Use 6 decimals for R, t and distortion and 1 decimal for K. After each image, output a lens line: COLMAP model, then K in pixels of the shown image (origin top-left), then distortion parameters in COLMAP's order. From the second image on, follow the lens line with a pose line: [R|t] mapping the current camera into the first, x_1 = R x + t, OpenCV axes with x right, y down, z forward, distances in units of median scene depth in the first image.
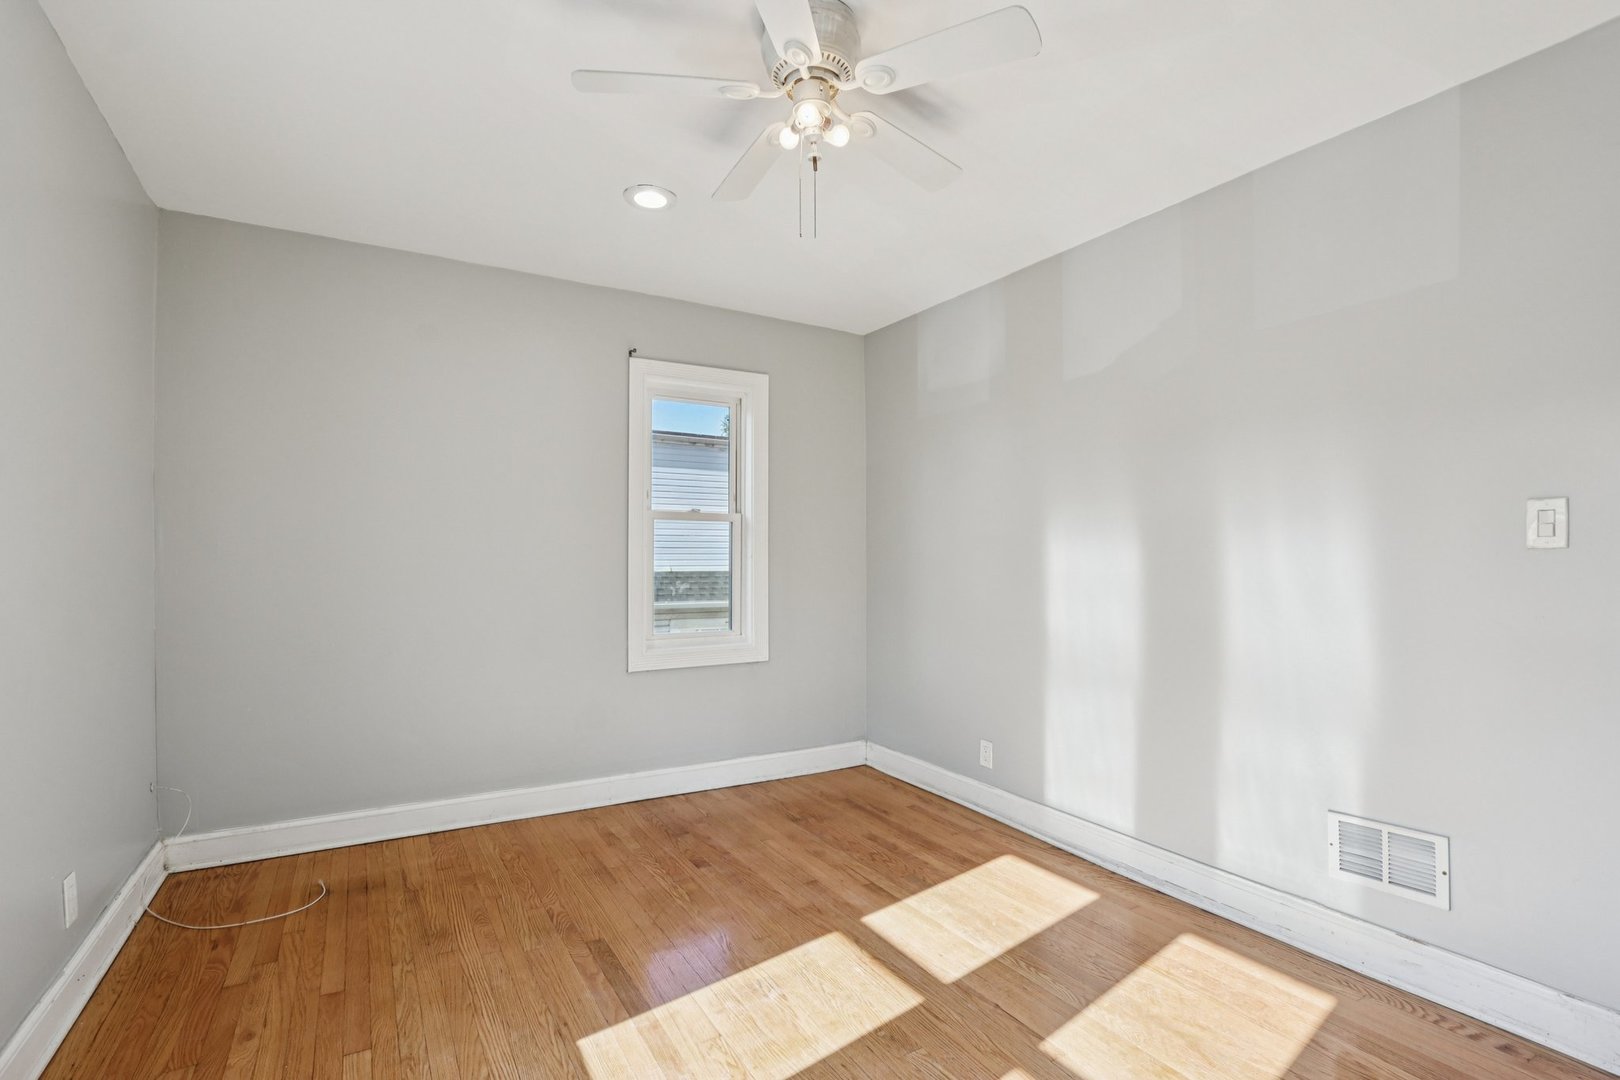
lens RADIAL K [[761.2, 0, 807.7], [0, 761.2, 560.8], [0, 0, 1]] dist [-0.000509, -0.000518]
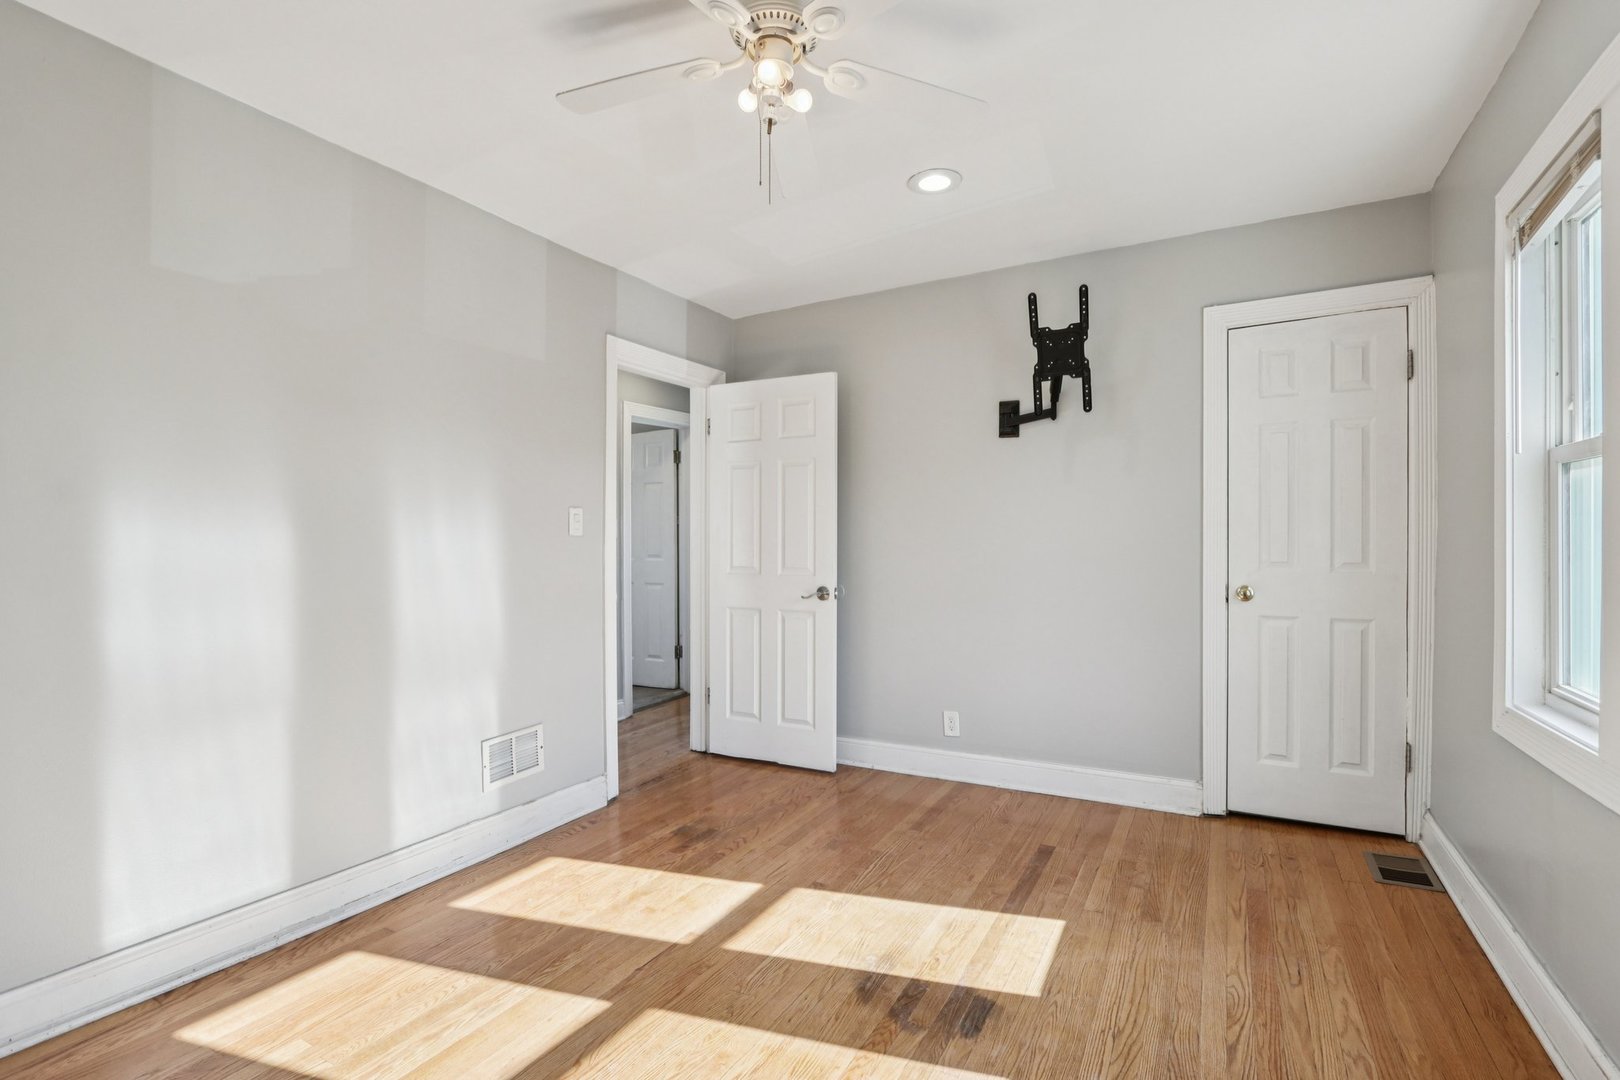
lens RADIAL K [[767.0, 0, 810.0], [0, 767.0, 540.0], [0, 0, 1]] dist [-0.001728, -0.000319]
pose [[-0.510096, 0.009448, 0.860065, -0.697384], [0.006796, 0.999953, -0.006954, 0.007642], [-0.860090, 0.002298, -0.510137, 1.197957]]
